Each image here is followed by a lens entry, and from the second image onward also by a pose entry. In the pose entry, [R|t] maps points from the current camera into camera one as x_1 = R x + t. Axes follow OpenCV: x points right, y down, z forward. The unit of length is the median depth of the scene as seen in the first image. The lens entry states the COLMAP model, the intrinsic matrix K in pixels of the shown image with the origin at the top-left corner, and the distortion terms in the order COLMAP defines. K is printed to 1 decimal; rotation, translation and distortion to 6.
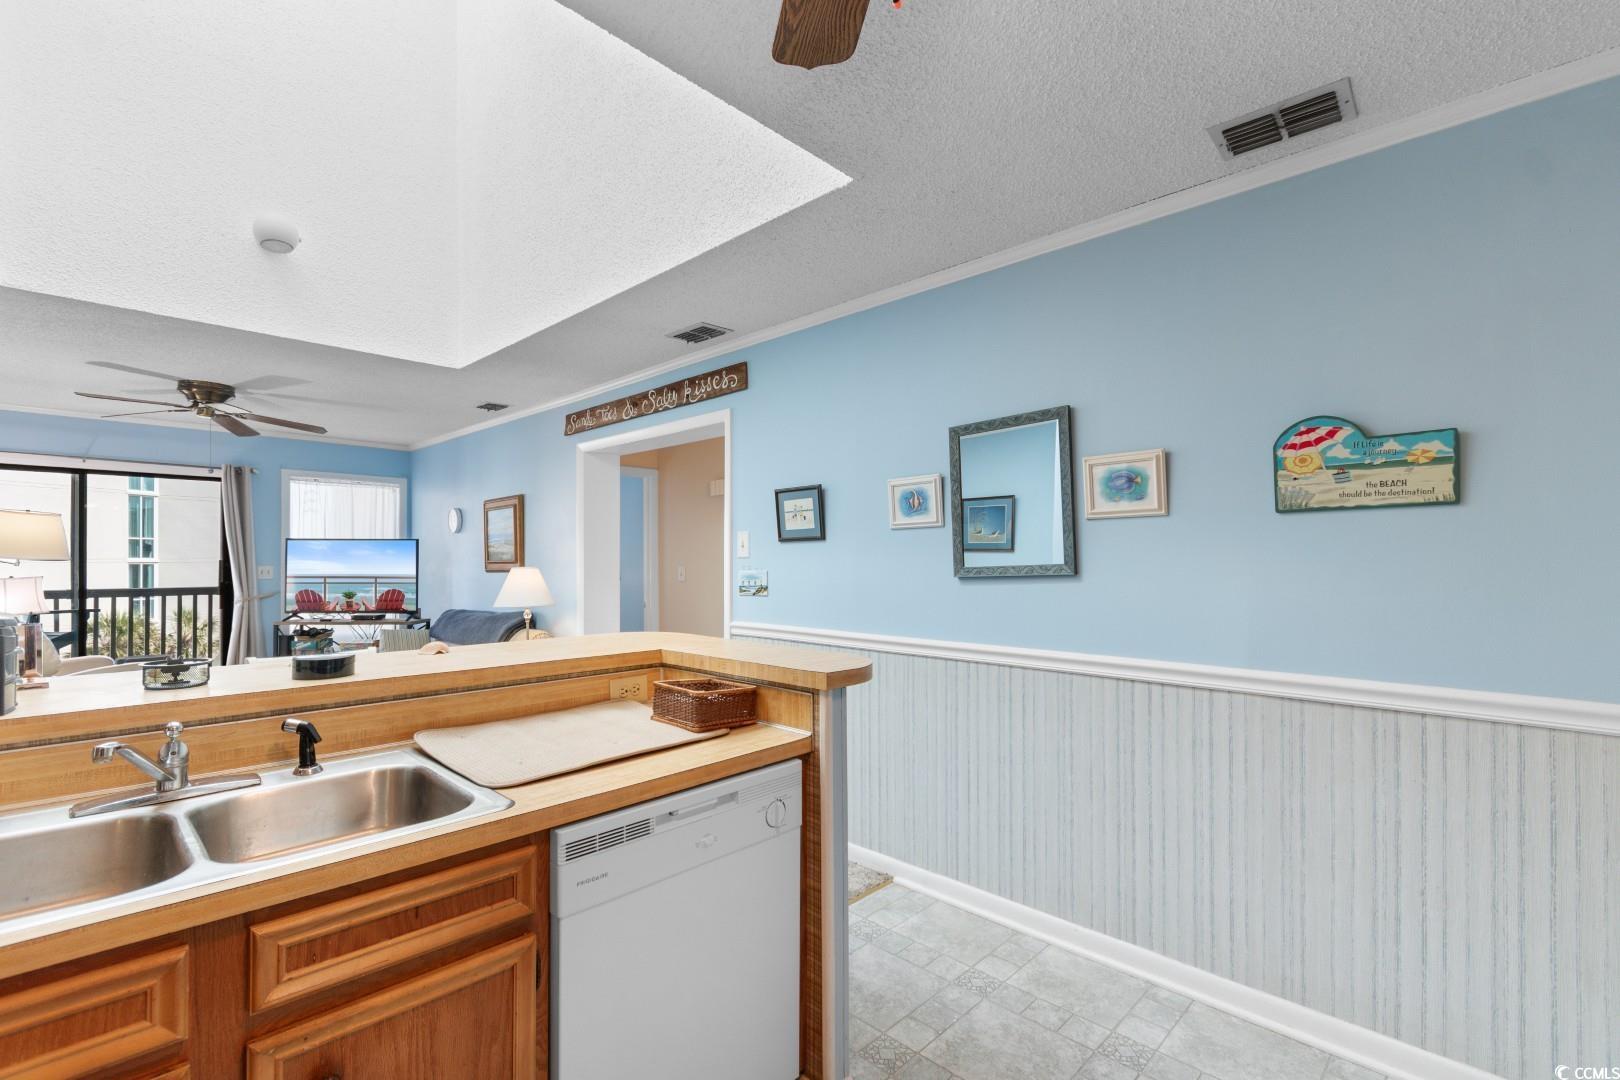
lens RADIAL K [[721.3, 0, 810.3], [0, 721.3, 561.5], [0, 0, 1]] dist [-0.000203, -0.000171]
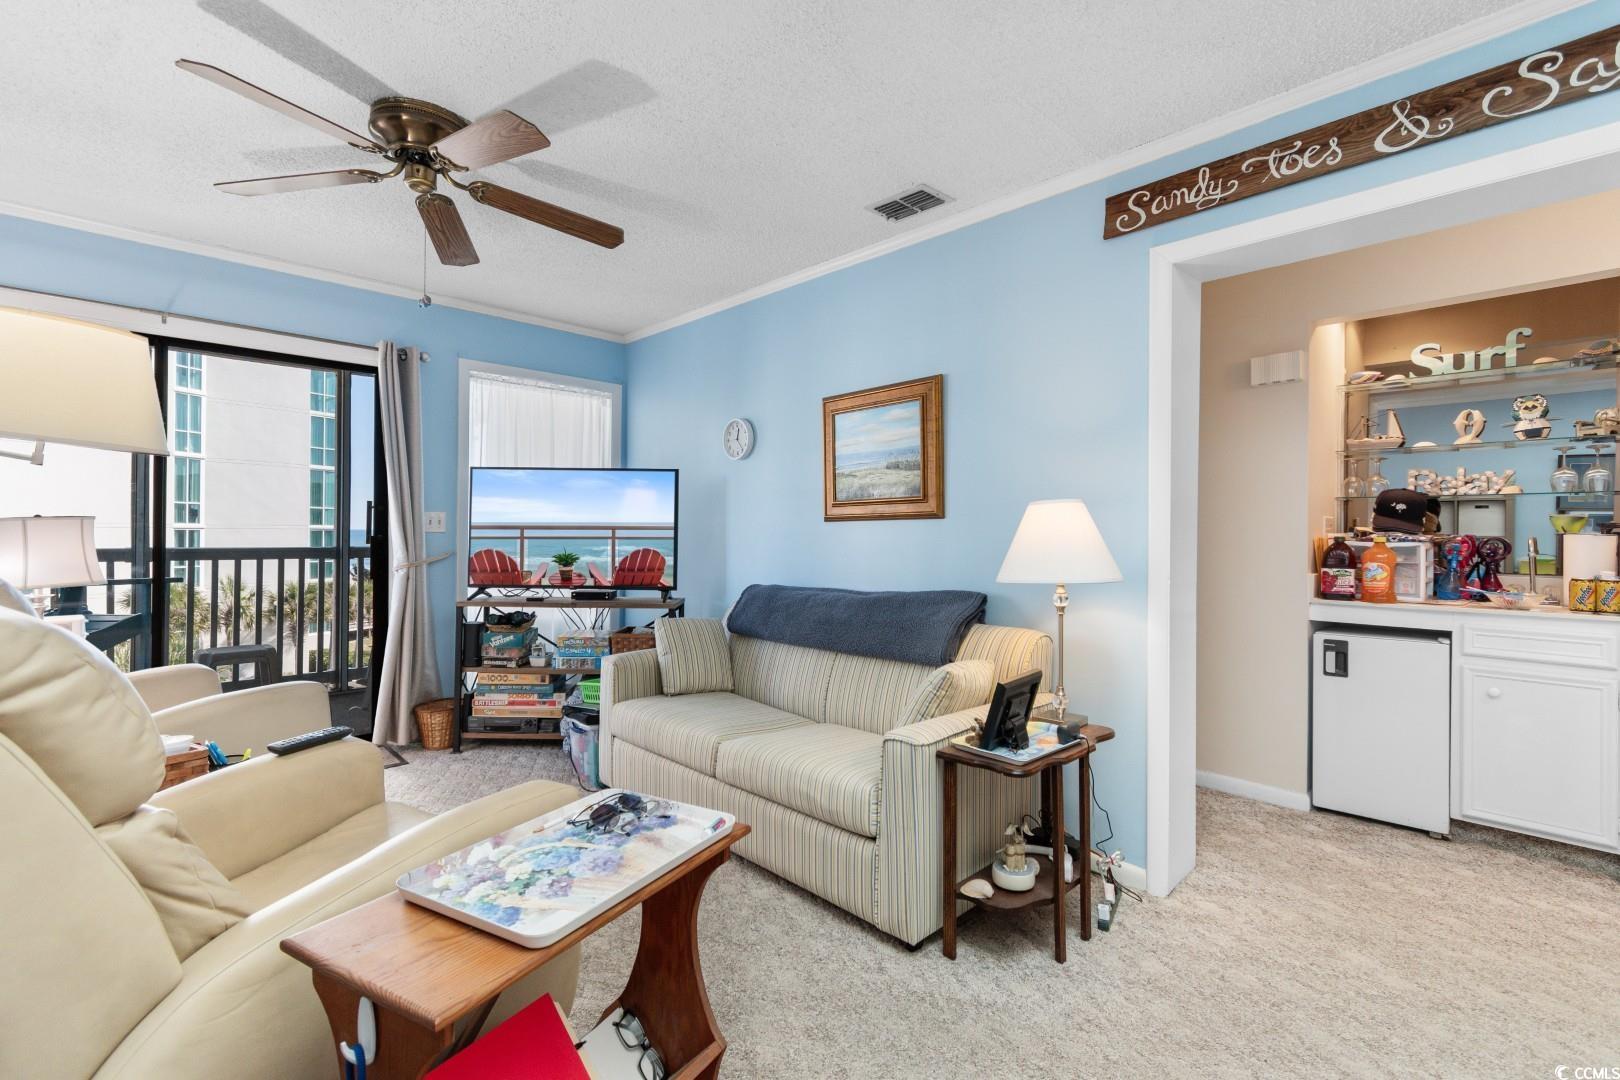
lens RADIAL K [[735.8, 0, 807.7], [0, 735.8, 529.5], [0, 0, 1]] dist [0.003211, 0.000173]
pose [[0.999030, 0.006884, -0.043498, -0.413293], [-0.007170, 0.999954, -0.006437, 0.023893], [0.043452, 0.006743, 0.999033, 0.385630]]
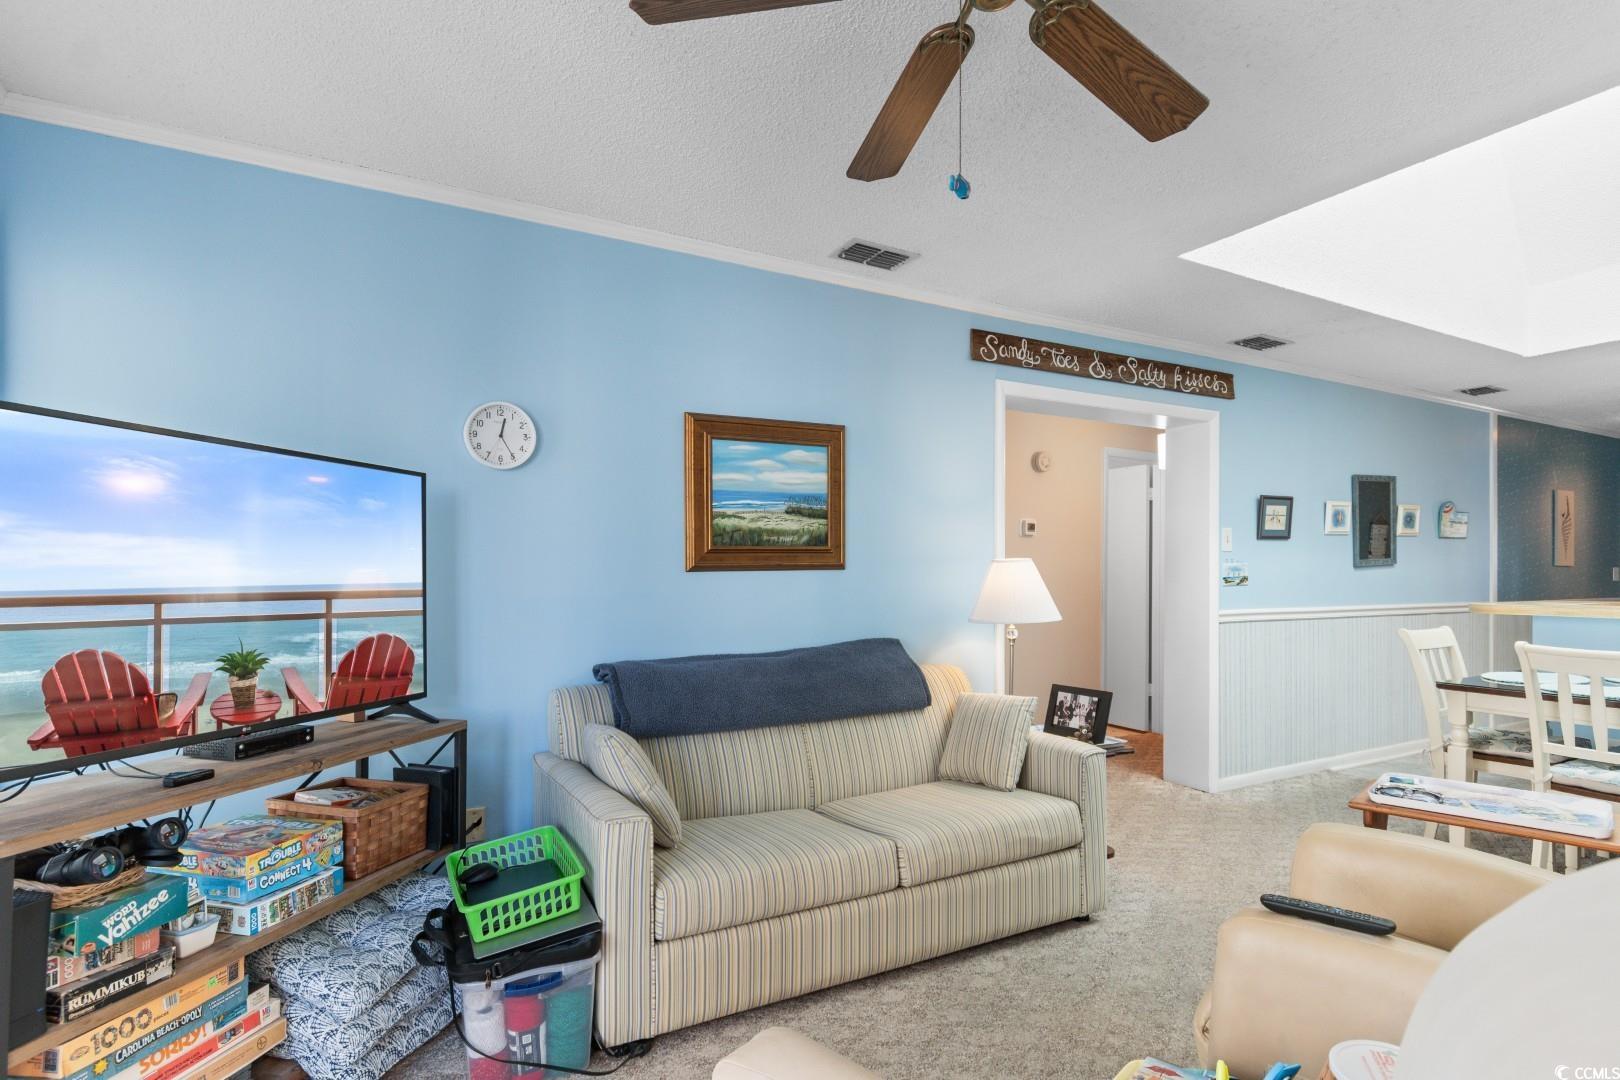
lens RADIAL K [[822.6, 0, 808.2], [0, 822.6, 565.6], [0, 0, 1]] dist [-0.002766, -0.000308]
pose [[0.293511, 0.005748, 0.955938, -0.869748], [0.000978, 0.999980, -0.006313, 0.013728], [-0.955955, 0.002788, 0.293499, 0.733689]]
